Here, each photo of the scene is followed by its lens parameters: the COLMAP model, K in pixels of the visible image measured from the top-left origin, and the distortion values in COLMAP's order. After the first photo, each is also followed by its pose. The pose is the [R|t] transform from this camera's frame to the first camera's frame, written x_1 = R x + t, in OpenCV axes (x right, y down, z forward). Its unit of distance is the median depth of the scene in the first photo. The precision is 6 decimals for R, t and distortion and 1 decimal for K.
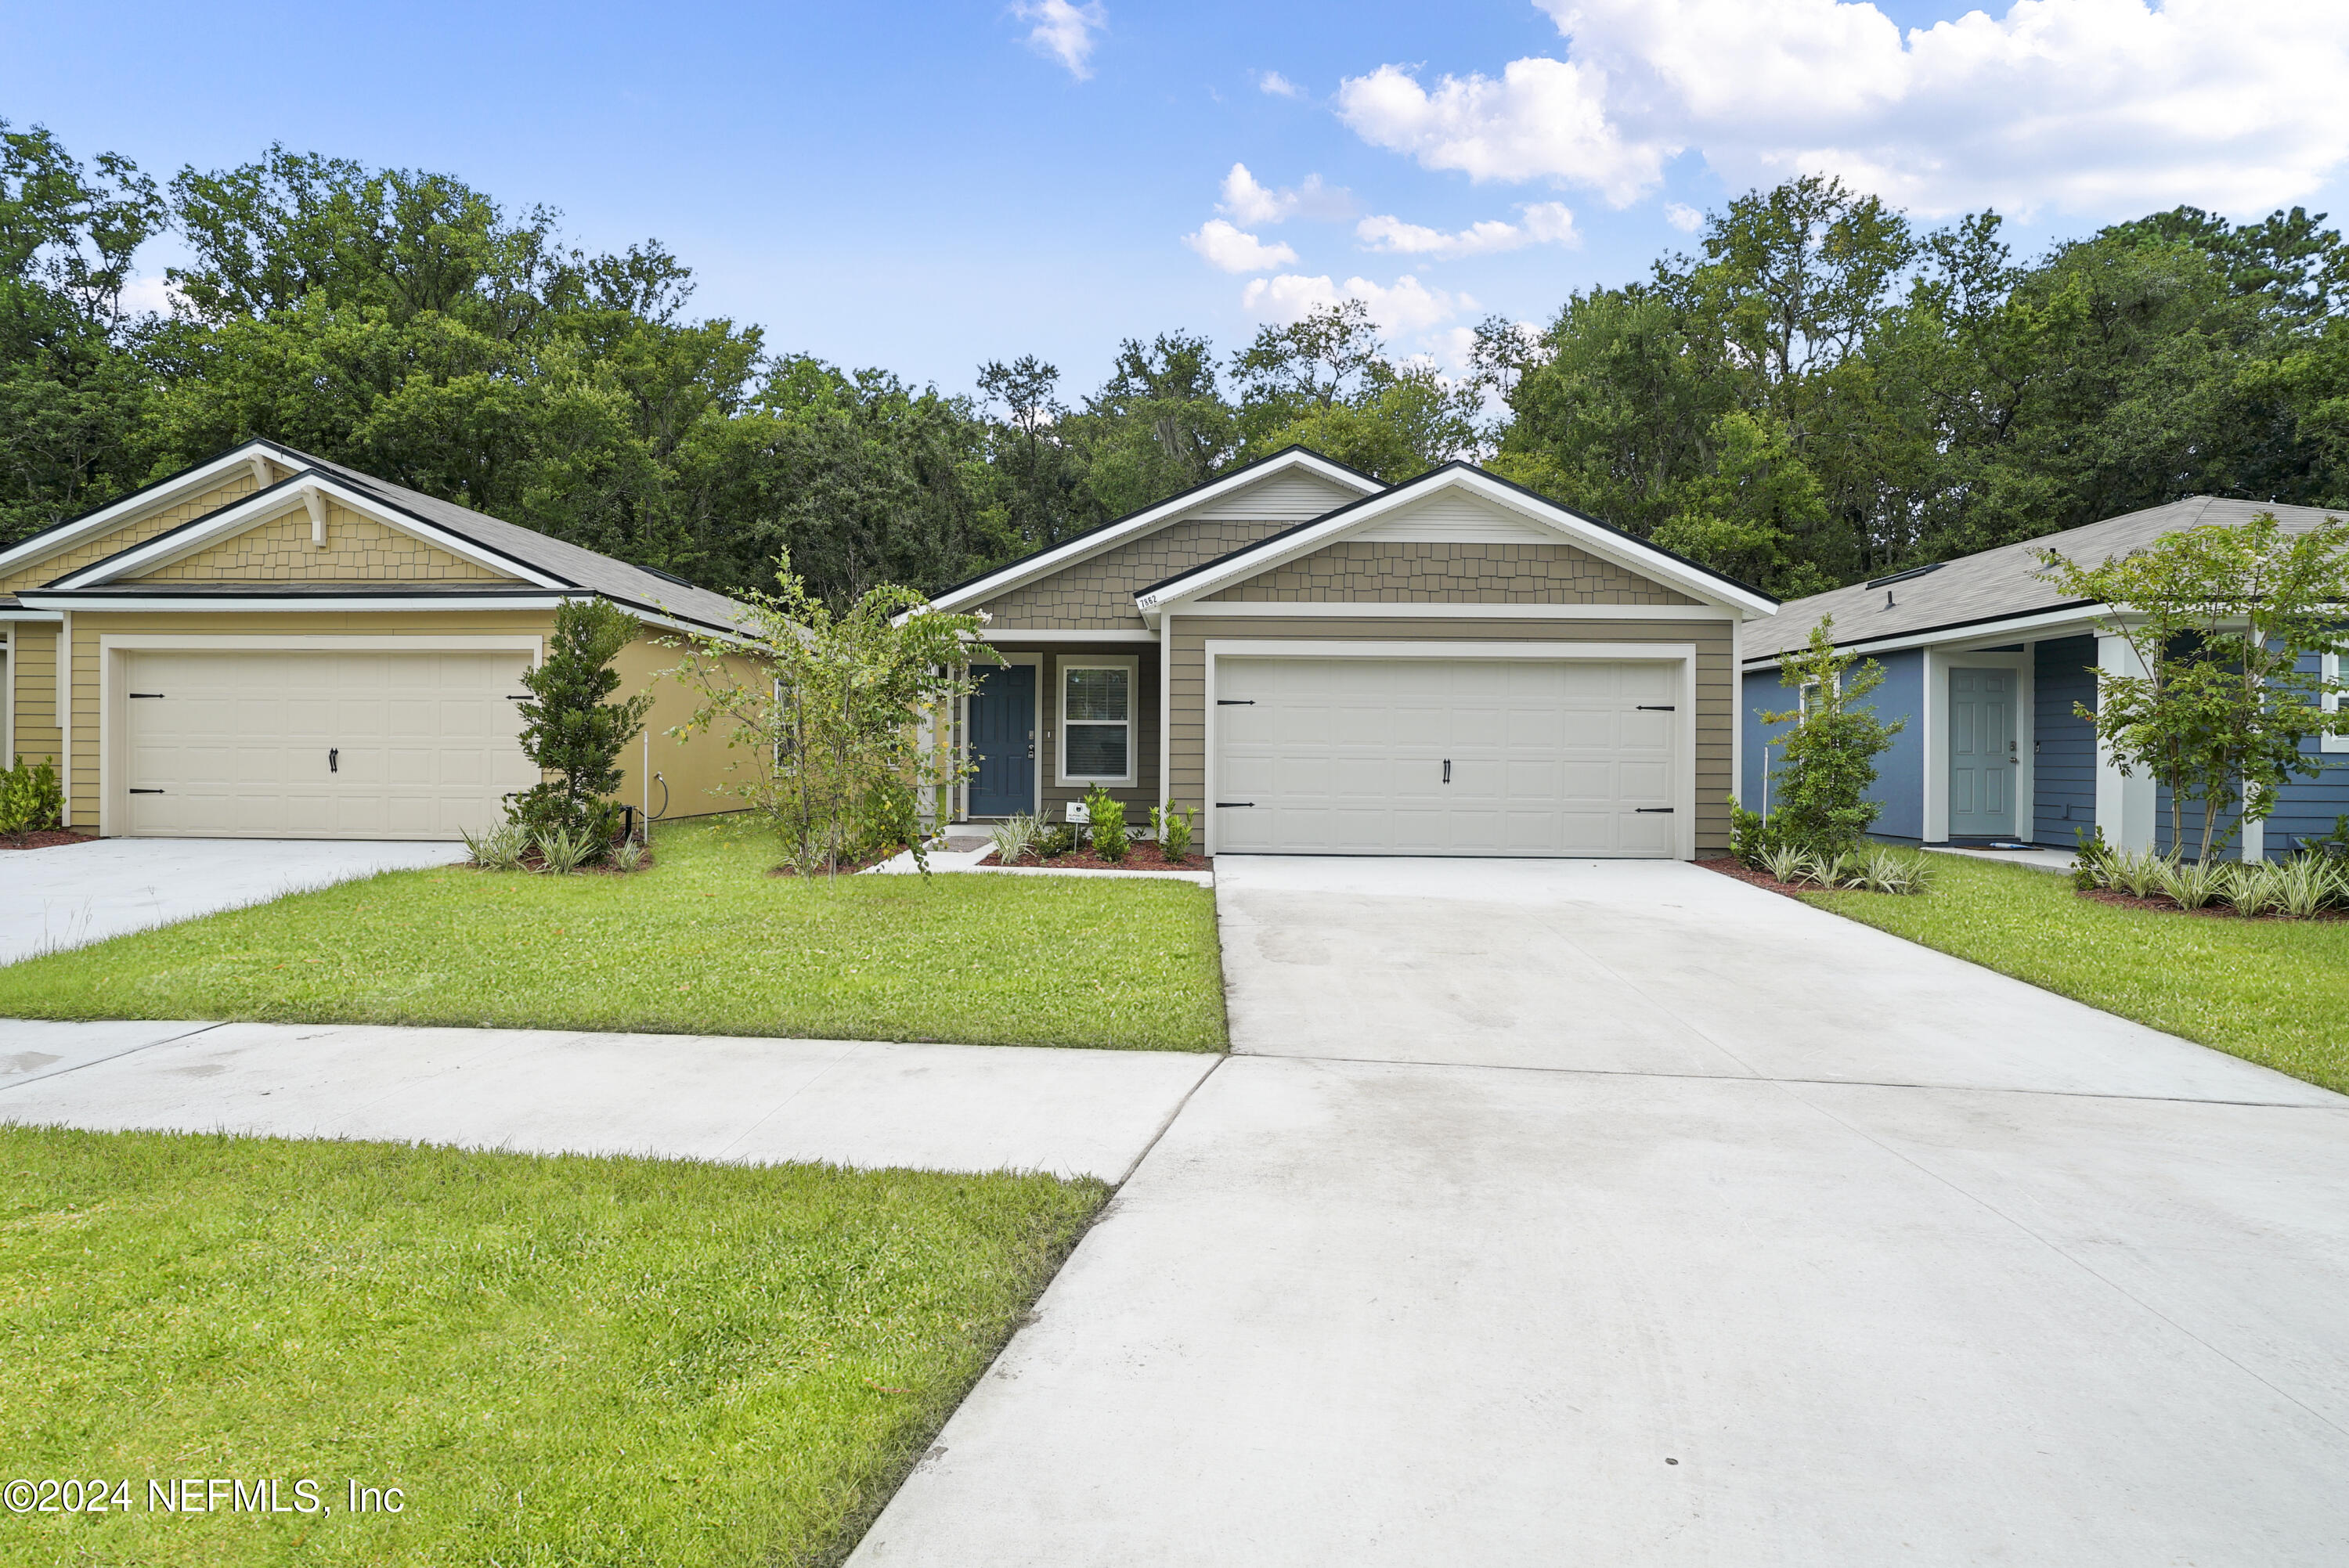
lens RADIAL K [[1162.8, 0, 1173.1], [0, 1162.8, 774.1], [0, 0, 1]] dist [-0.047539, 0.011965]
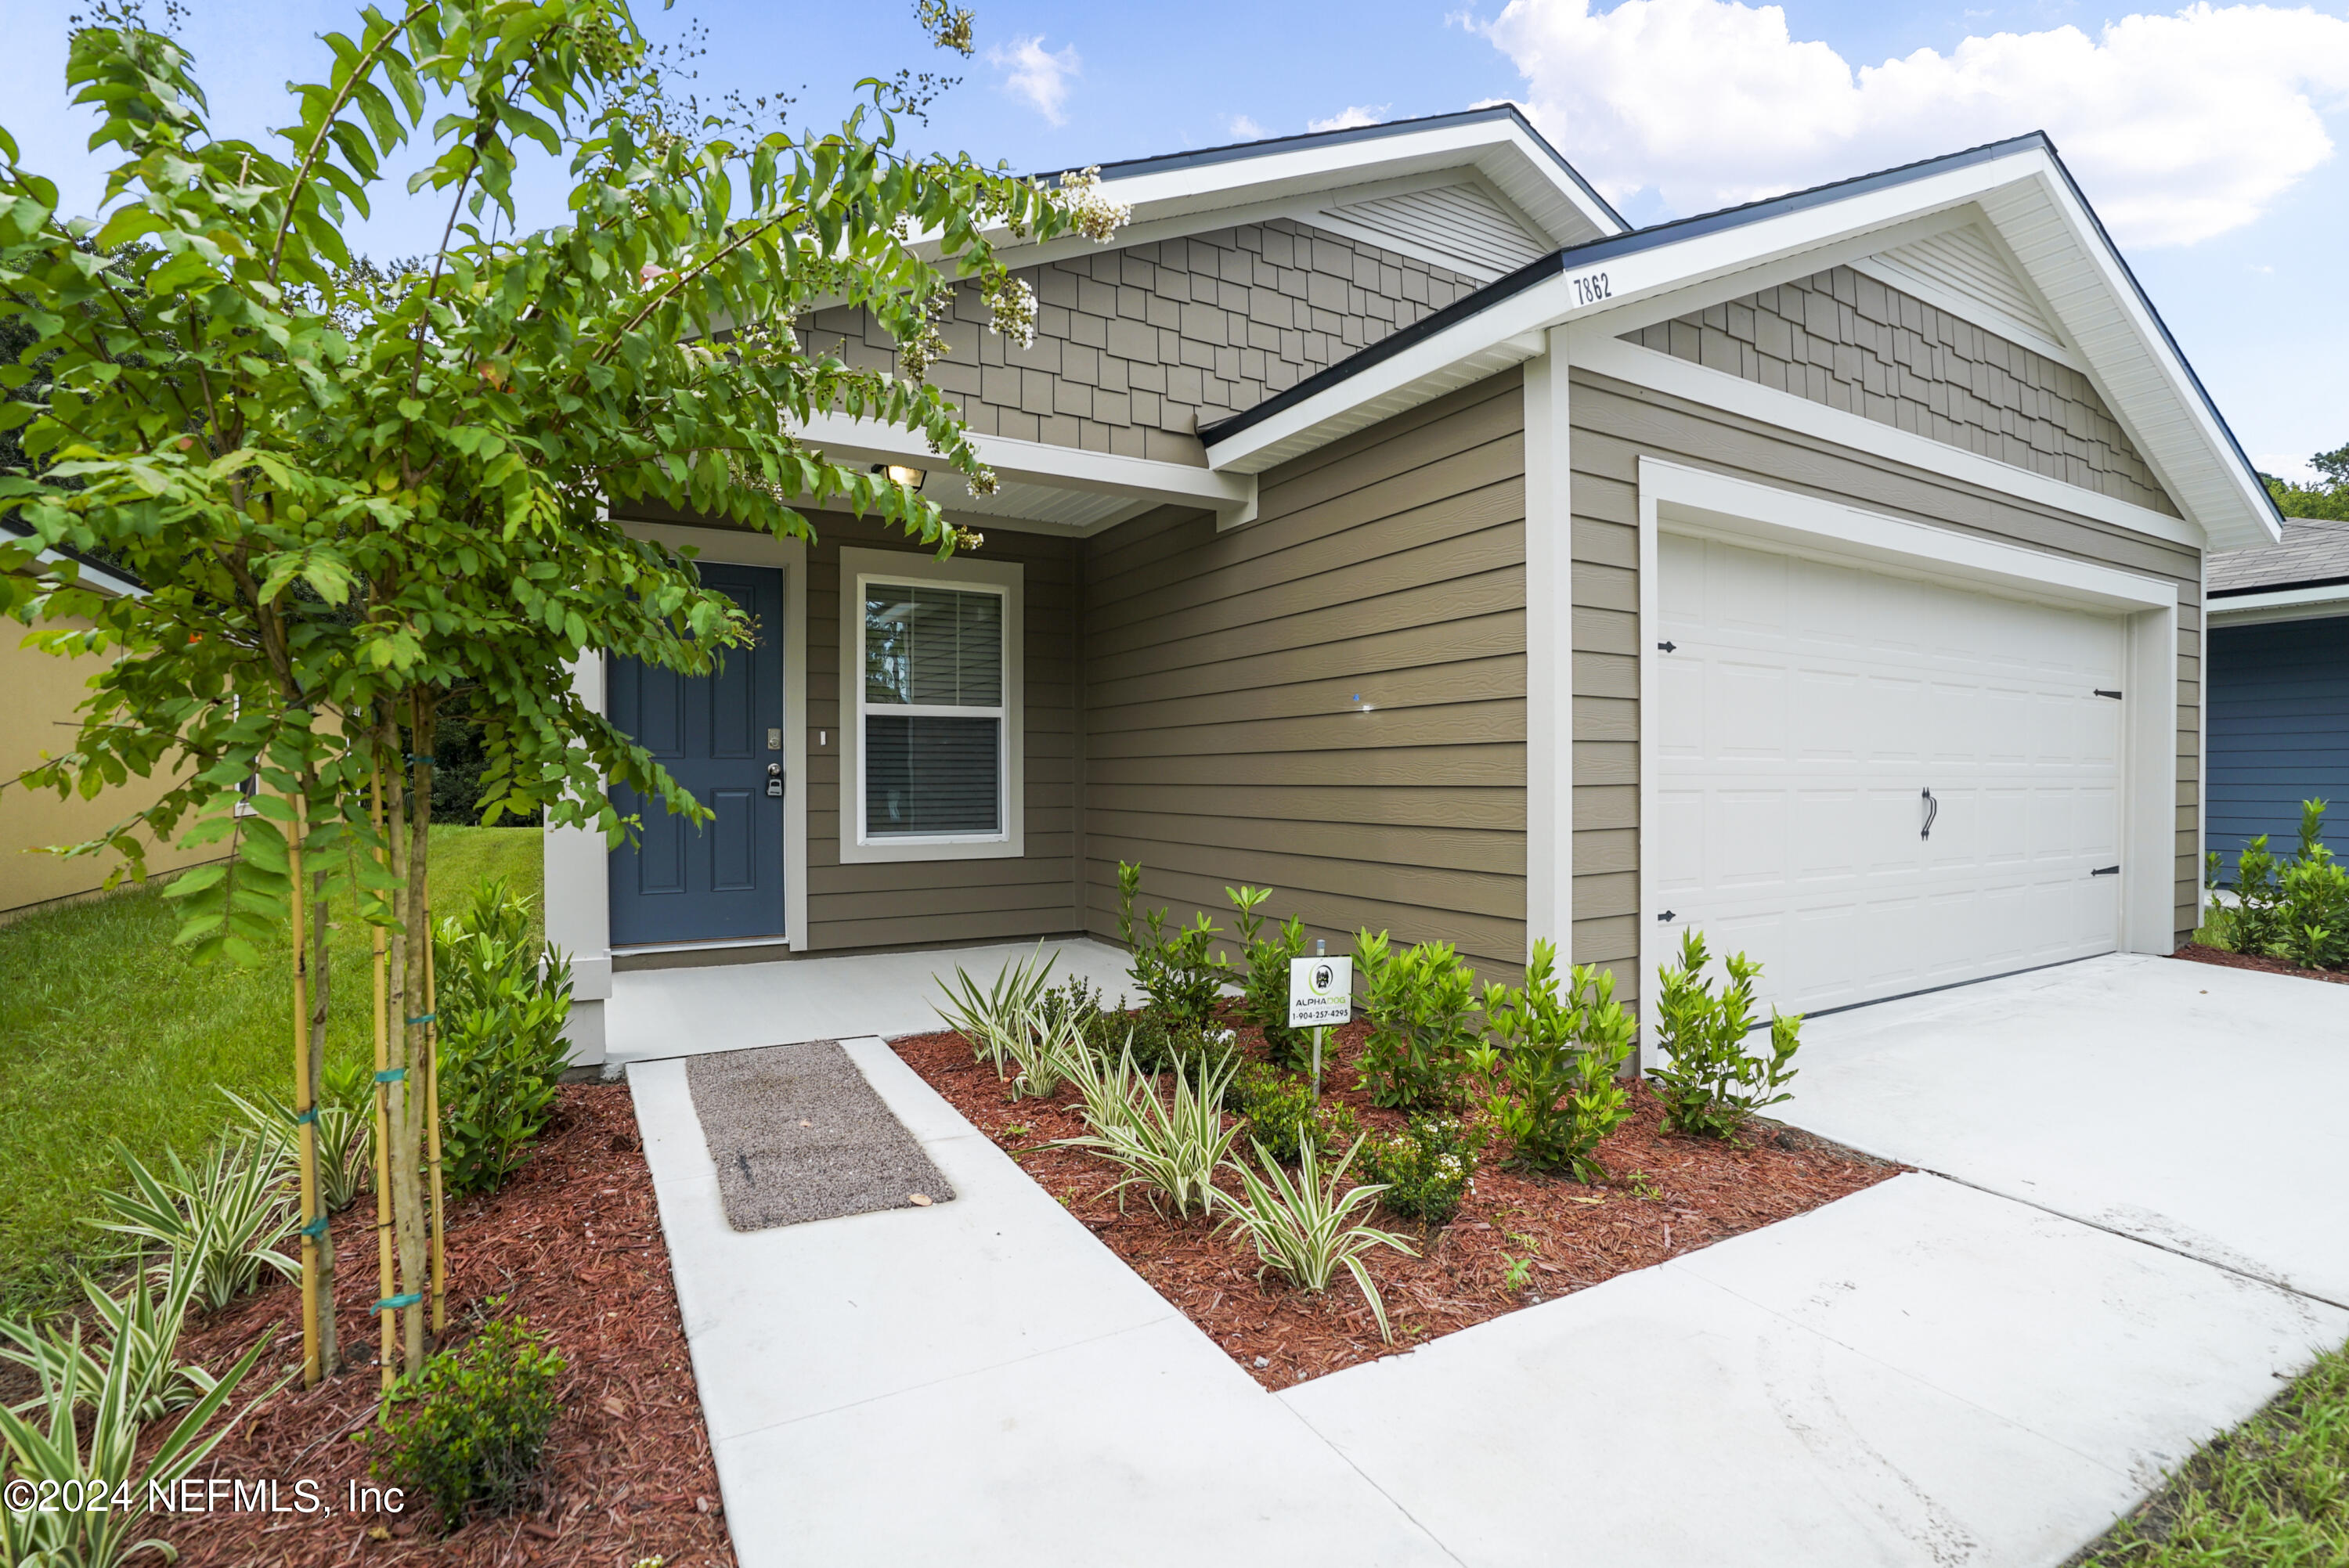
lens RADIAL K [[1079.2, 0, 1192.2], [0, 1079.2, 783.8], [0, 0, 1]] dist [0.000937, -0.002336]
pose [[0.864086, -0.009332, 0.503258, -0.104300], [0.015670, 0.999842, -0.008365, -0.006897], [-0.503100, 0.015114, 0.864096, 0.337982]]
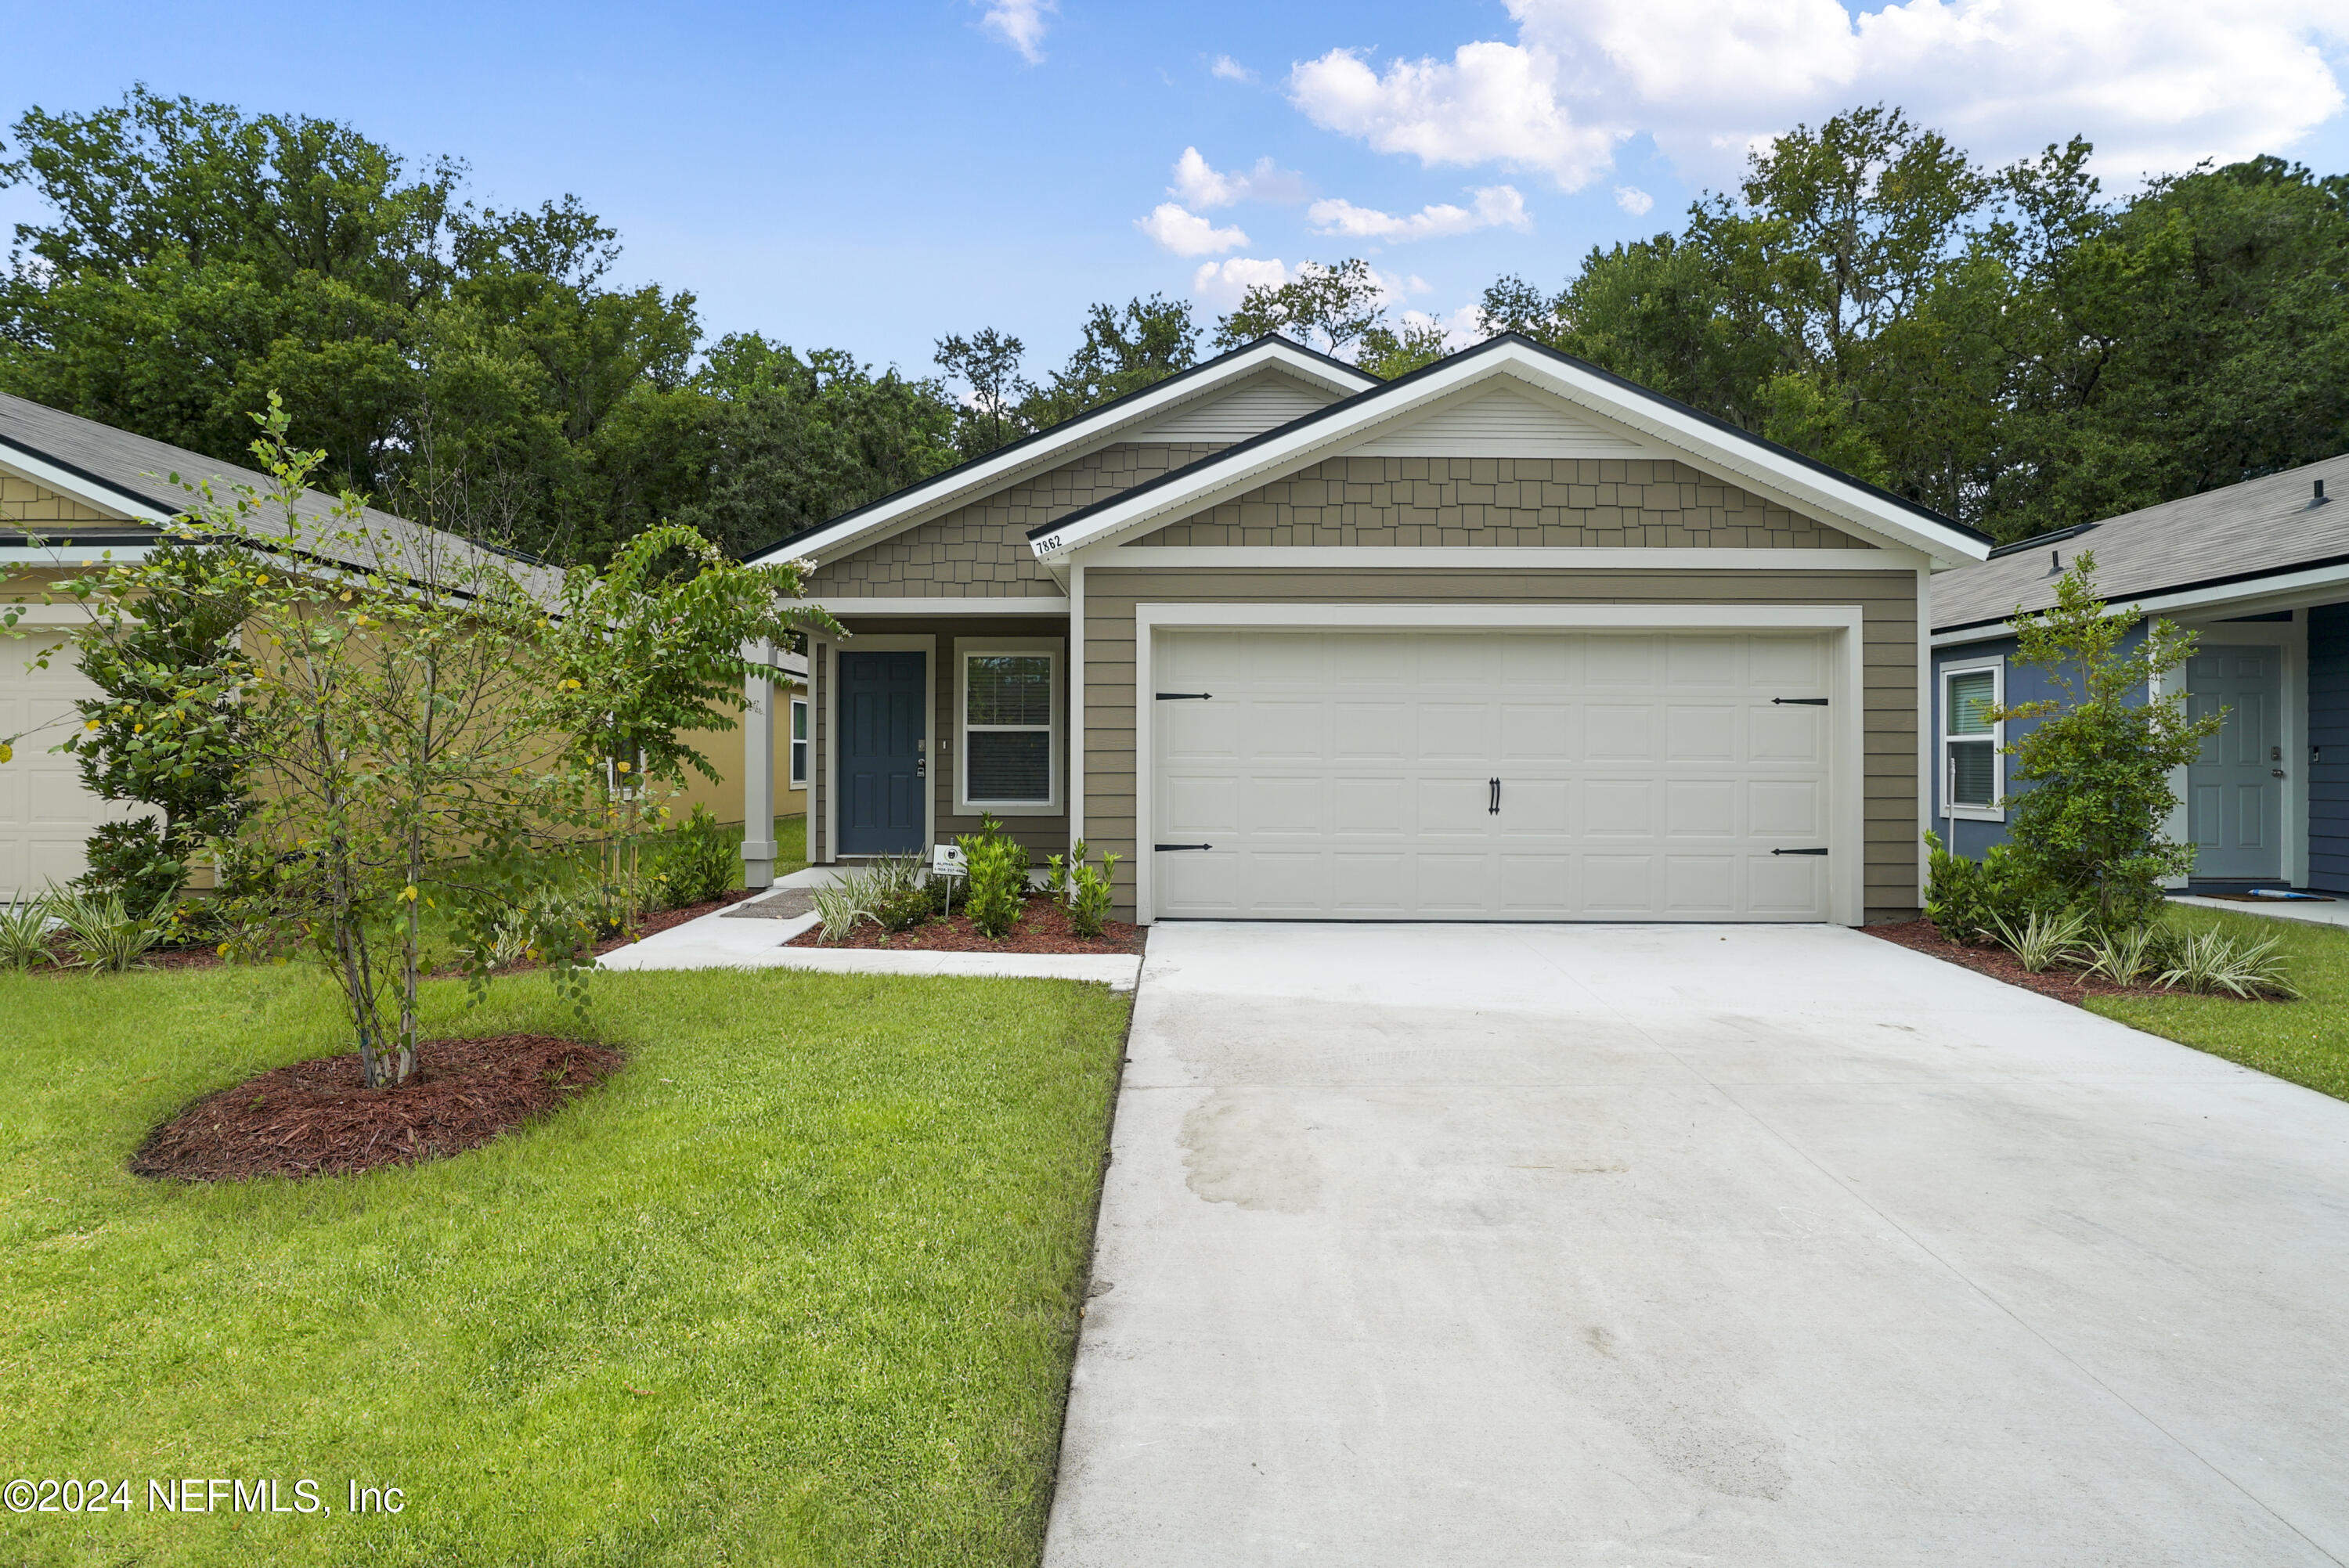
lens RADIAL K [[1162.8, 0, 1189.3], [0, 1162.8, 762.2], [0, 0, 1]] dist [-0.047539, 0.011965]
pose [[0.999874, -0.004935, 0.015074, 0.021043], [0.005220, 0.999808, -0.018877, -0.004604], [-0.014978, 0.018953, 0.999708, 0.145281]]
